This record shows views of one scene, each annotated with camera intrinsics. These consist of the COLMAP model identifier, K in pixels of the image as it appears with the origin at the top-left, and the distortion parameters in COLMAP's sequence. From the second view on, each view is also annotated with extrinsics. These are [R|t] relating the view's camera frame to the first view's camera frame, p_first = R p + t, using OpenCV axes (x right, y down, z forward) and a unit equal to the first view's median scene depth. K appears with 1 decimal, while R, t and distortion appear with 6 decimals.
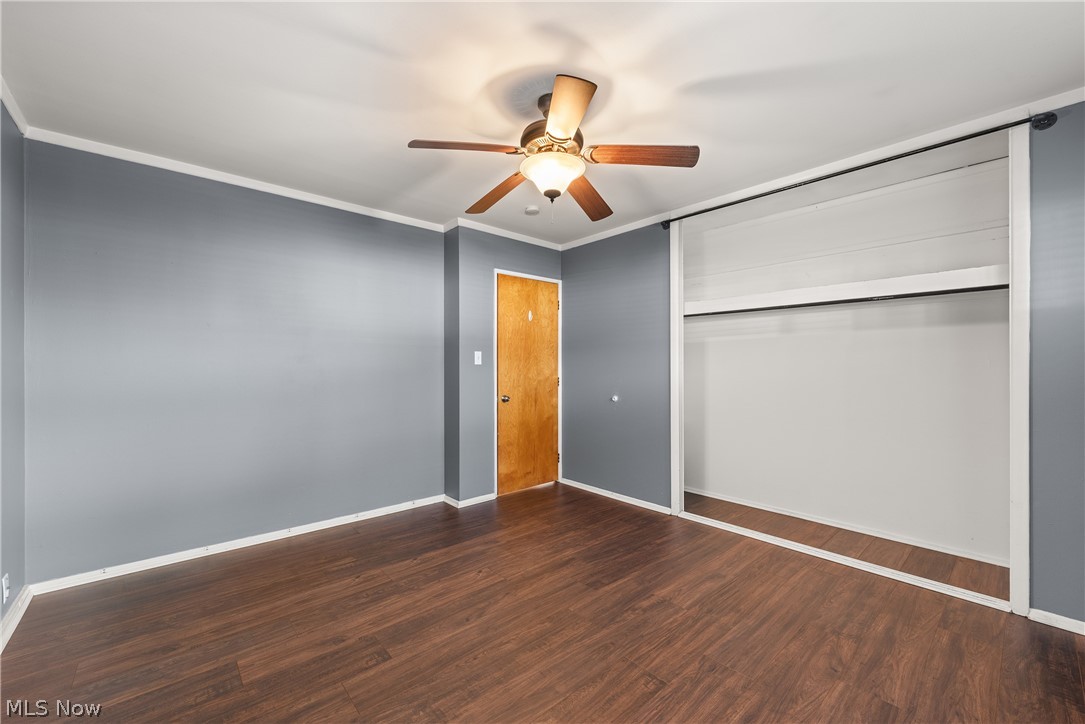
lens RADIAL K [[433.4, 0, 542.2], [0, 433.4, 364.2], [0, 0, 1]] dist [0.017308, -0.008544]
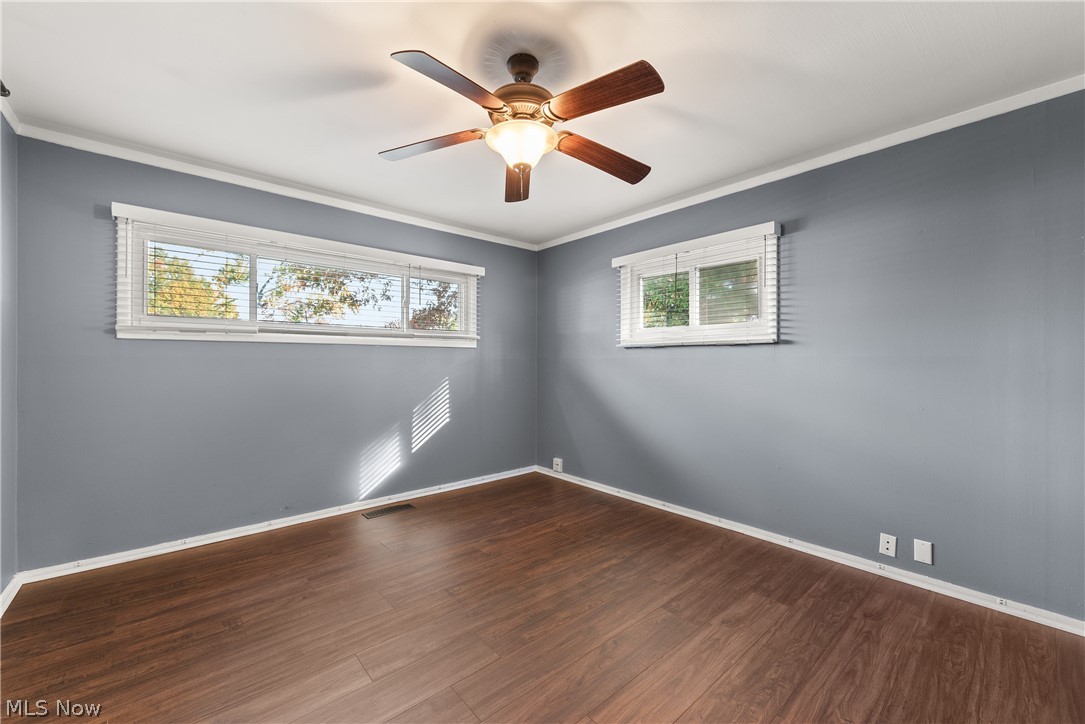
lens RADIAL K [[433.4, 0, 542.2], [0, 433.4, 364.2], [0, 0, 1]] dist [0.017308, -0.008544]
pose [[-0.999991, -0.001123, 0.004095, -0.026924], [-0.001123, 0.999999, 0.000011, 0.016473], [-0.004095, 0.000007, -0.999992, 2.112217]]
